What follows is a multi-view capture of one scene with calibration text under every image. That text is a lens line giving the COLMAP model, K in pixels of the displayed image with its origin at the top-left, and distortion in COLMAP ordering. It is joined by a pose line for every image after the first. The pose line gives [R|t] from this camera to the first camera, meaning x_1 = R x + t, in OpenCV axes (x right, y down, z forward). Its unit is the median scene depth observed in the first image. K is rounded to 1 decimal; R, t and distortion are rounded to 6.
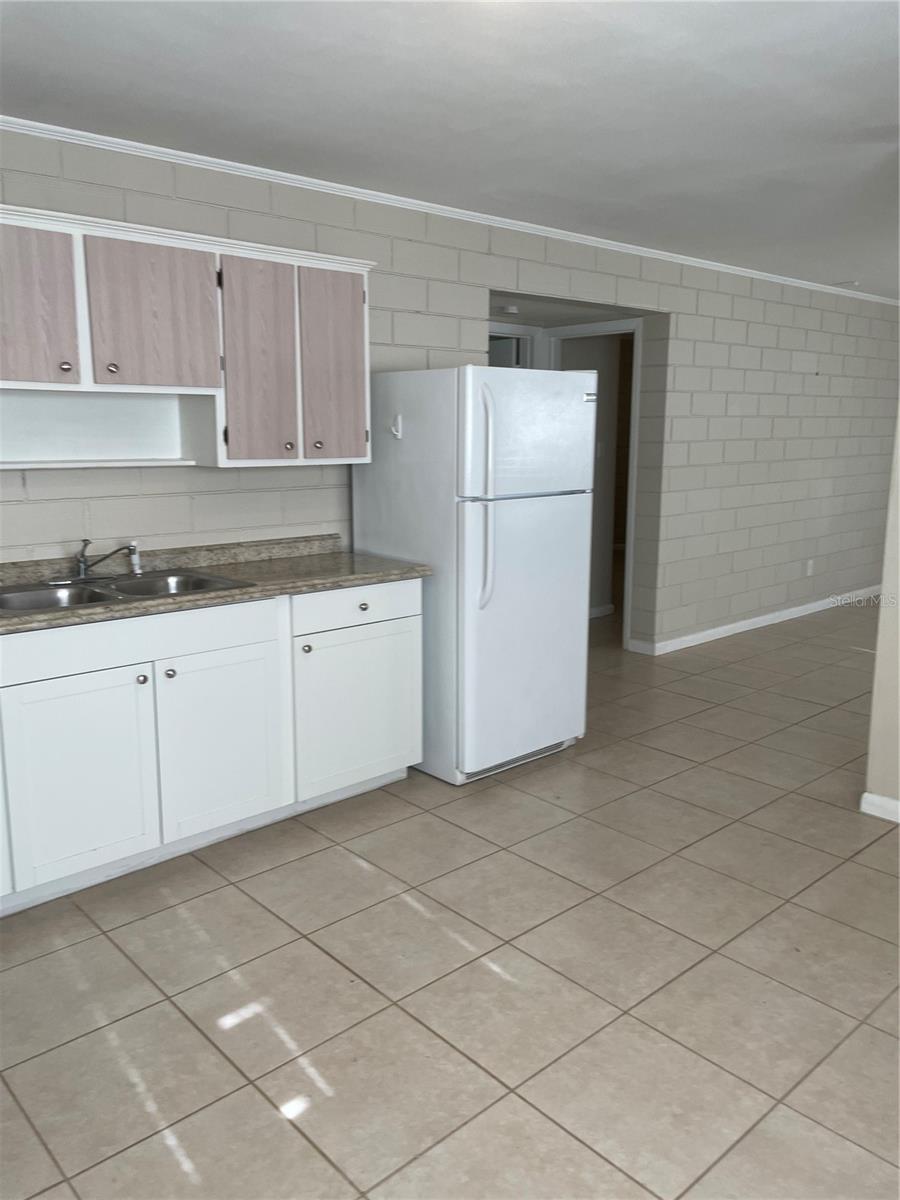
lens RADIAL K [[909.9, 0, 435.9], [0, 909.9, 592.1], [0, 0, 1]] dist [0.089845, -0.122988]
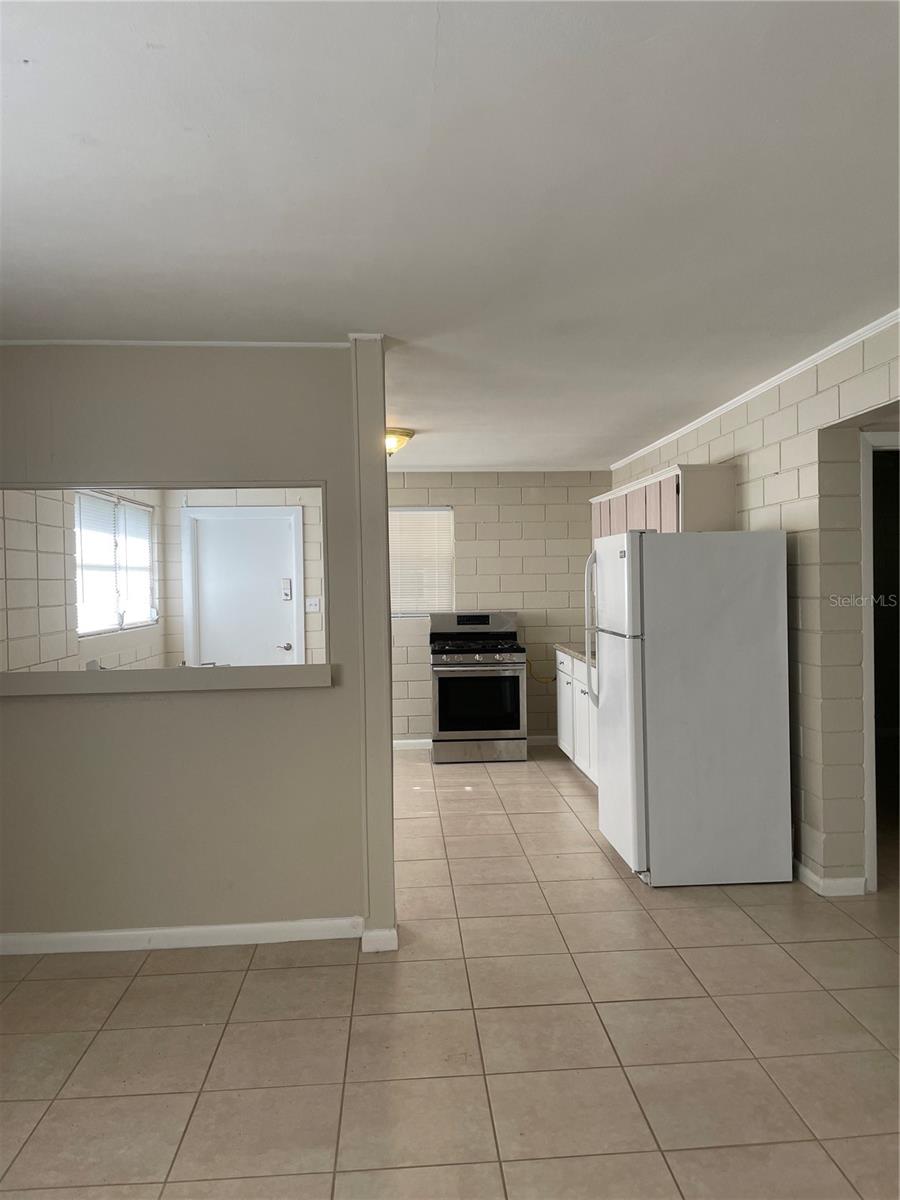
lens RADIAL K [[919.3, 0, 467.0], [0, 919.3, 597.1], [0, 0, 1]] dist [0.087138, -0.128084]
pose [[-0.610842, 0.026409, -0.791312, 1.464169], [-0.126734, 0.983296, 0.130646, -0.350728], [0.781544, 0.180090, -0.597291, 1.894116]]
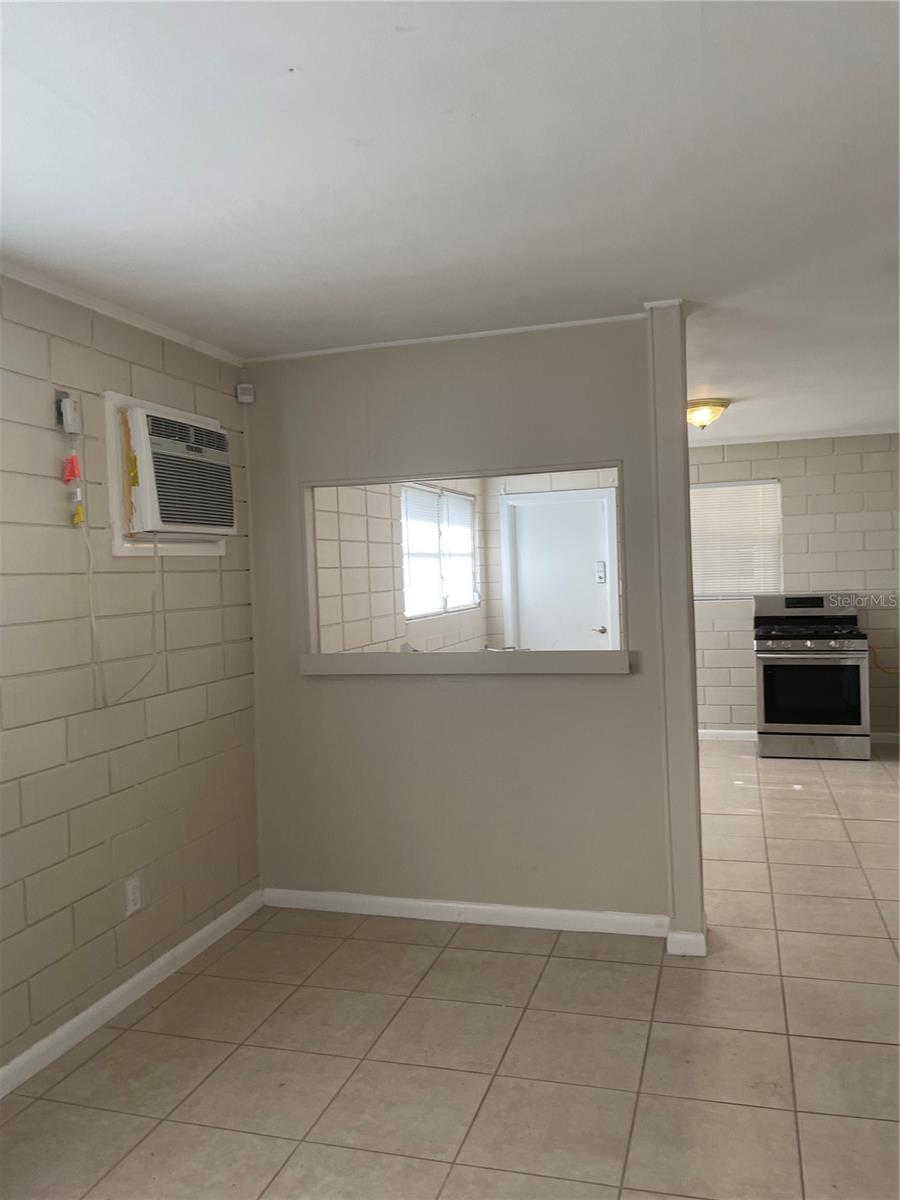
lens RADIAL K [[918.6, 0, 459.9], [0, 918.6, 589.6], [0, 0, 1]] dist [0.096816, -0.138161]
pose [[-0.851286, 0.042798, -0.522954, 1.405912], [-0.058866, 0.982586, 0.176239, -0.351713], [0.521389, 0.180814, -0.833942, 1.894145]]
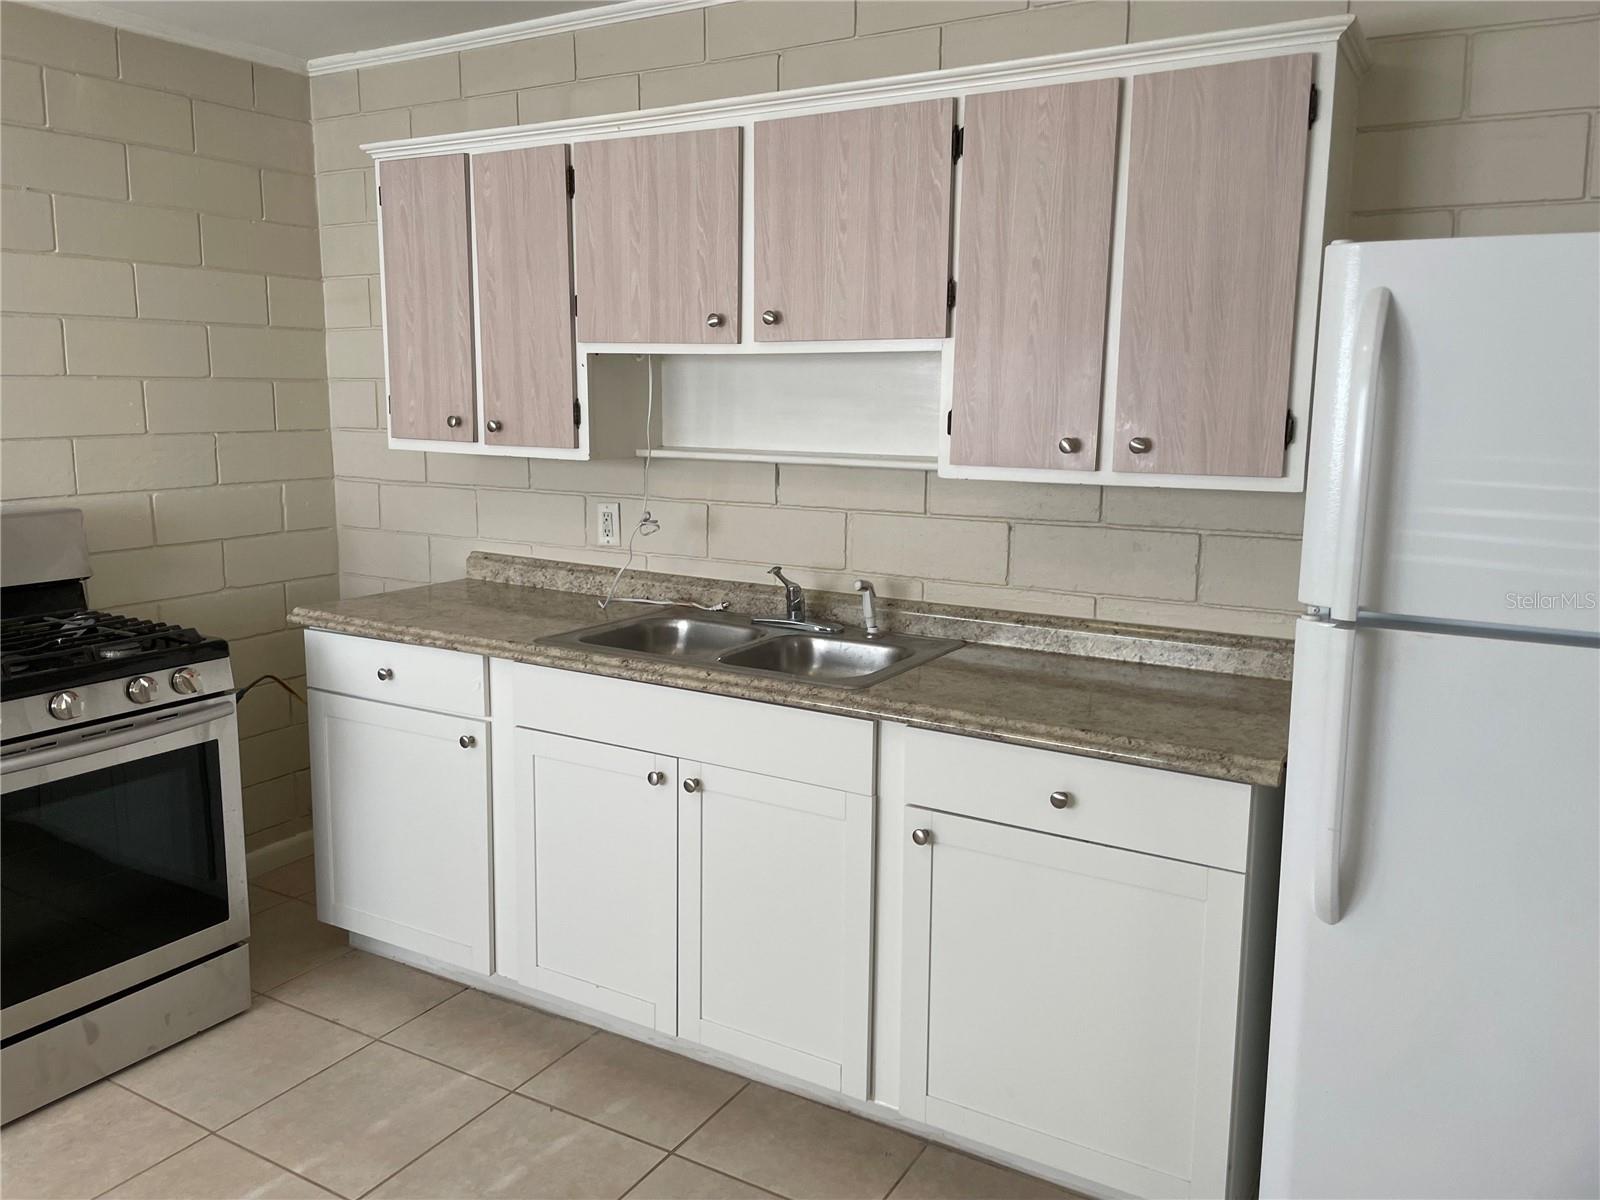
lens RADIAL K [[1212.9, 0, 799.8], [0, 1212.9, 582.3], [0, 0, 1]] dist [0.098859, -0.122176]
pose [[0.297386, 0.152371, -0.942520, 0.488348], [-0.176498, 0.978942, 0.102570, -0.143282], [0.938302, 0.135850, 0.318017, 0.731617]]
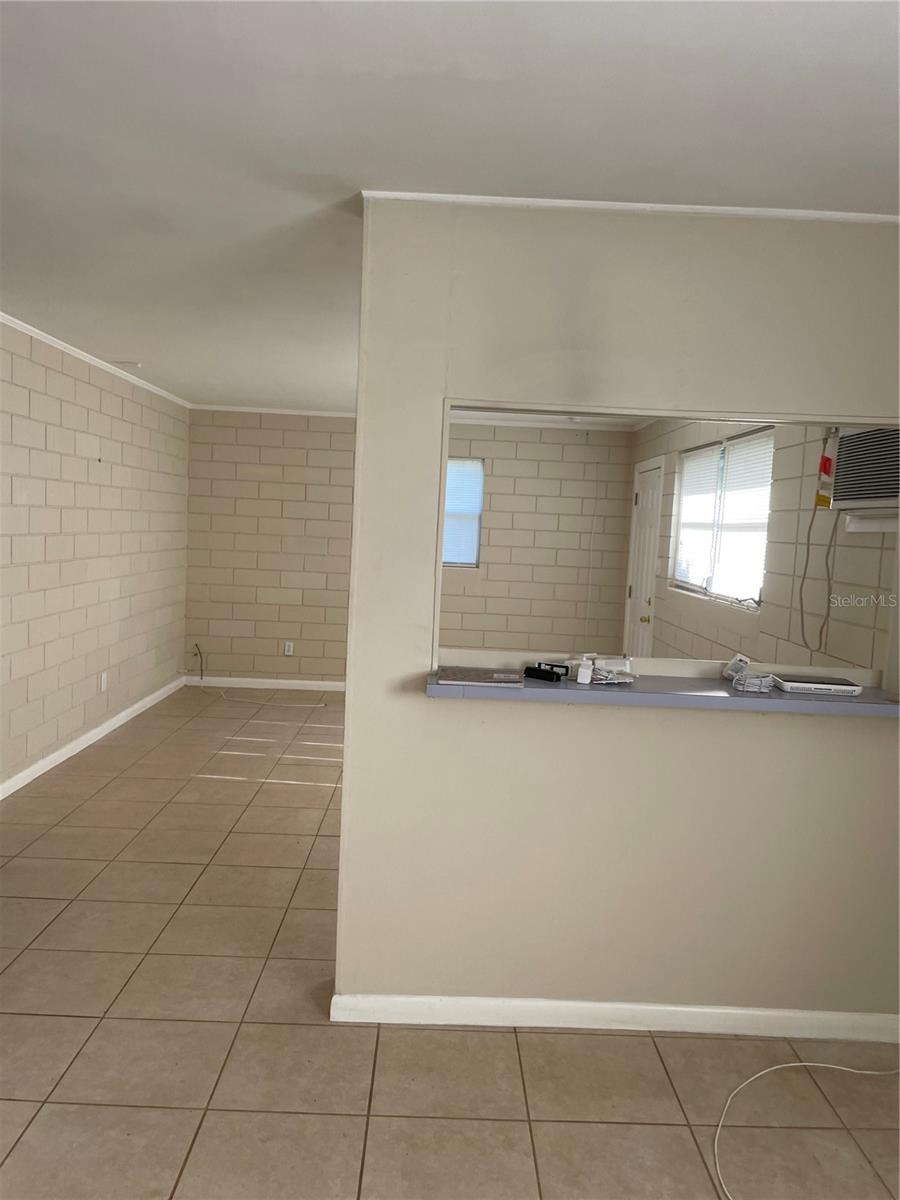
lens RADIAL K [[918.6, 0, 459.9], [0, 918.6, 589.6], [0, 0, 1]] dist [0.096816, -0.138161]
pose [[0.652561, -0.027267, 0.757245, -0.071897], [0.093794, 0.994573, -0.045015, -0.095920], [-0.751909, 0.100400, 0.651577, 0.404880]]
